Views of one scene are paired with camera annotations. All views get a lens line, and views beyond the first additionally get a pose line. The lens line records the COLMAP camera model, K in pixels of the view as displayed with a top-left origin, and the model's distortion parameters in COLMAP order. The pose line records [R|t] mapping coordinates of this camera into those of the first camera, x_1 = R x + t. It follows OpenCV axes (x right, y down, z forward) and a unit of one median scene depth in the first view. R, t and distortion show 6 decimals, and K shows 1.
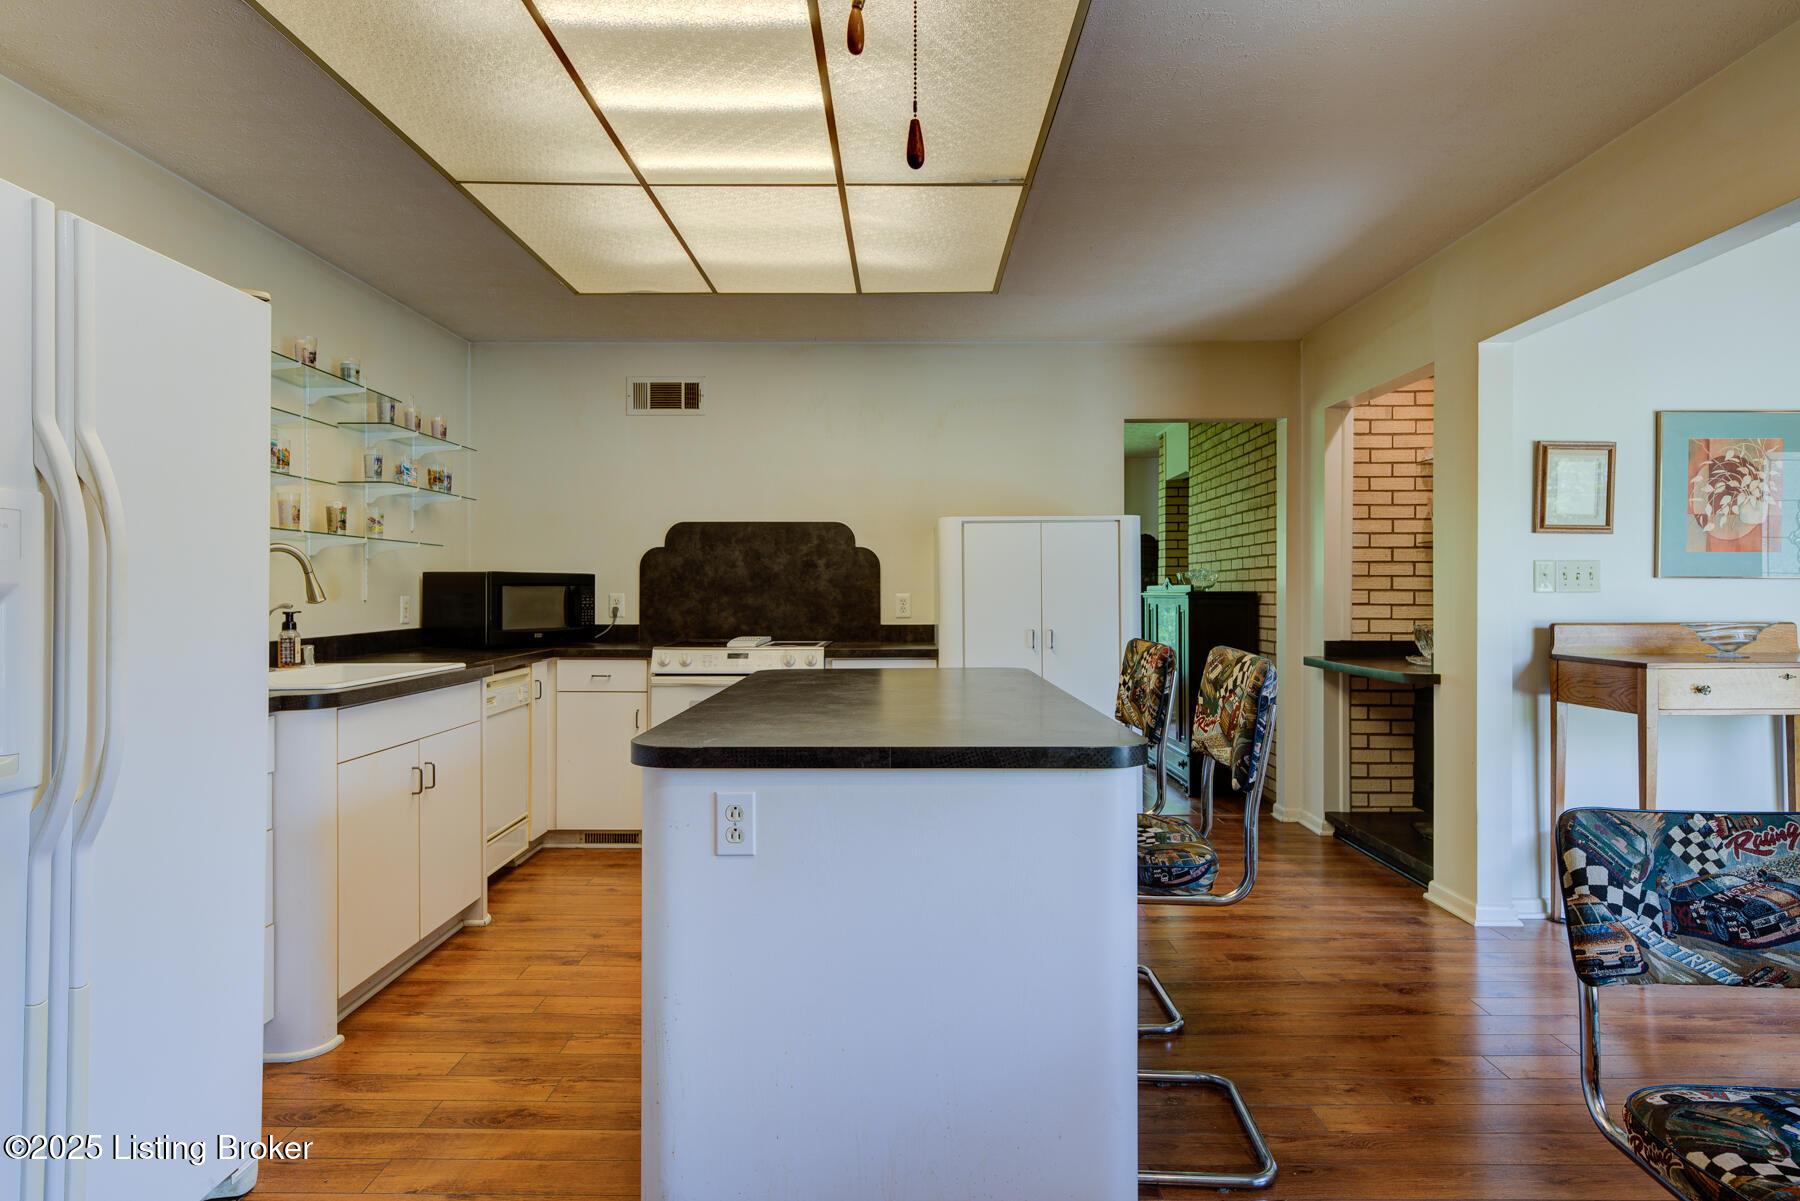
lens RADIAL K [[1029.1, 0, 900.2], [0, 1029.1, 597.5], [0, 0, 1]] dist [0.002028, 0.000237]
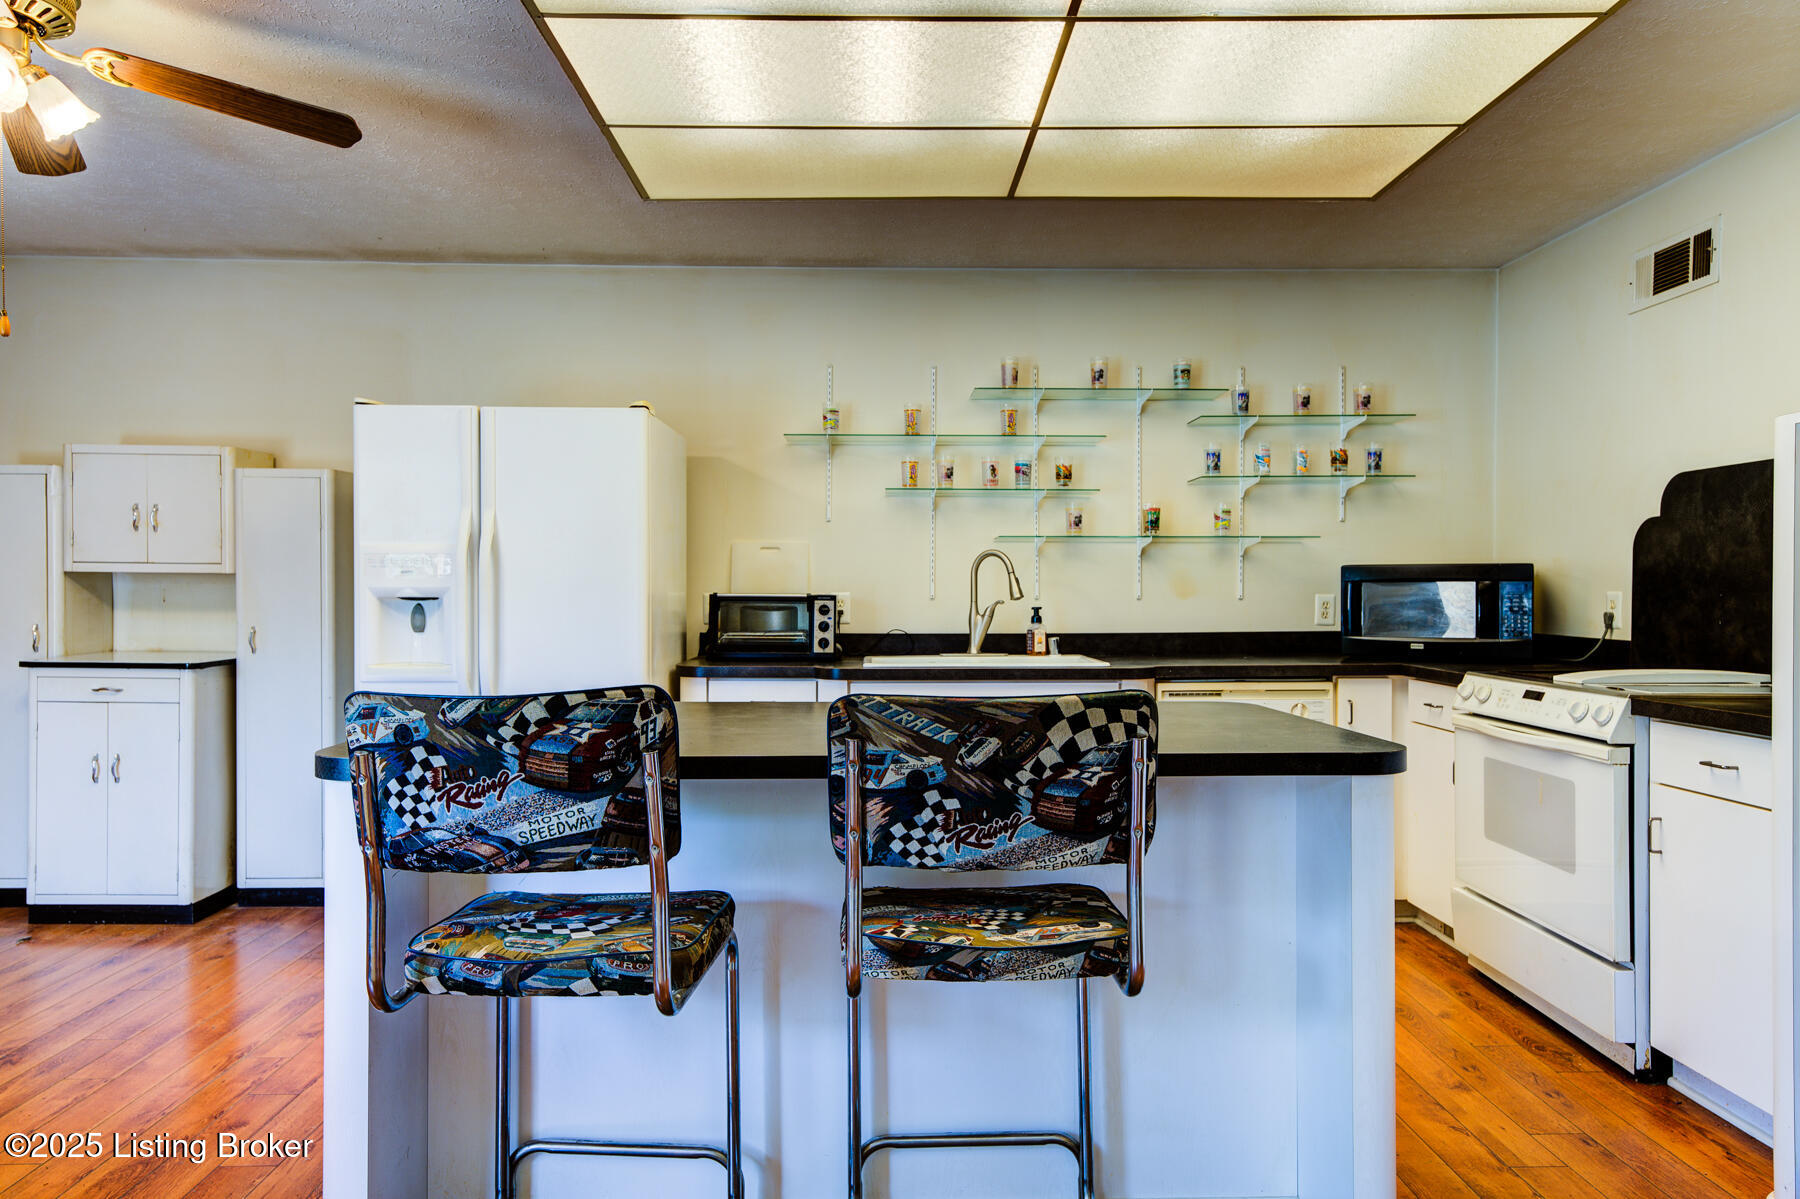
lens RADIAL K [[1188.9, 0, 899.6], [0, 1188.9, 591.1], [0, 0, 1]] dist [-0.003726, -0.000921]
pose [[0.018191, 0.004974, -0.999822, 0.486241], [-0.002645, 0.999984, 0.004927, -0.006896], [0.999831, 0.002555, 0.018204, 0.553700]]
